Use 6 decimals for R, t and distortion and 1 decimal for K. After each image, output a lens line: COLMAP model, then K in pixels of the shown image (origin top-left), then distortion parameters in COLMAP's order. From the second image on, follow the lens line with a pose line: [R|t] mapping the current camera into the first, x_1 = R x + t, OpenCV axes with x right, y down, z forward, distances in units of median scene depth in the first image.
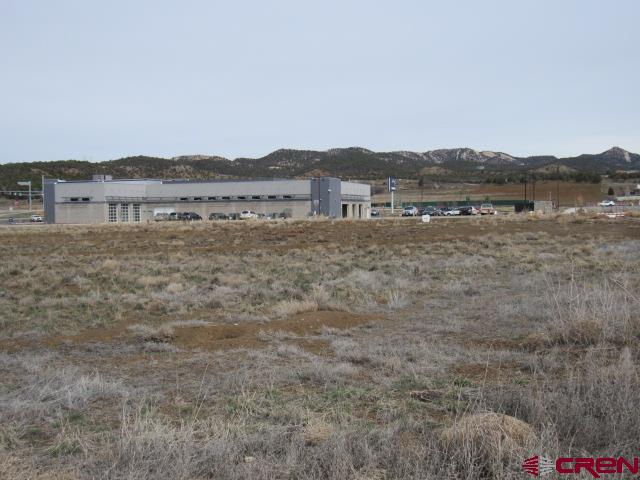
lens RADIAL K [[687.7, 0, 320.0], [0, 687.7, 240.0], [0, 0, 1]] dist [-0.004649, 0.000000]
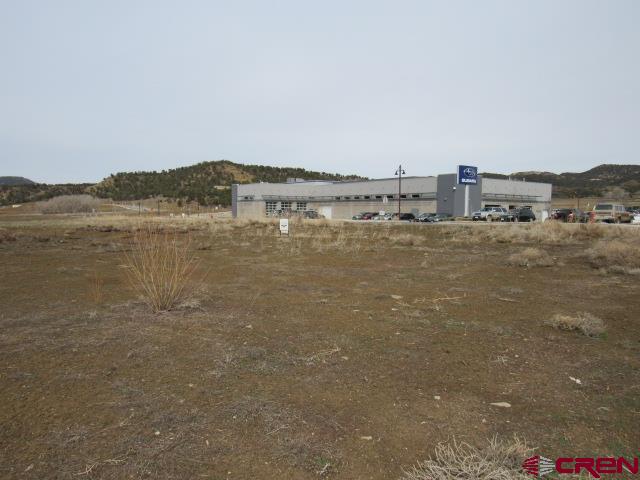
lens RADIAL K [[453.0, 0, 320.4], [0, 453.0, 240.0], [0, 0, 1]] dist [-0.008979, -0.000312]
pose [[0.809155, 0.057059, -0.584819, 0.198437], [-0.044686, 0.998367, 0.035580, -0.019265], [0.585894, -0.002657, 0.810383, 0.422713]]
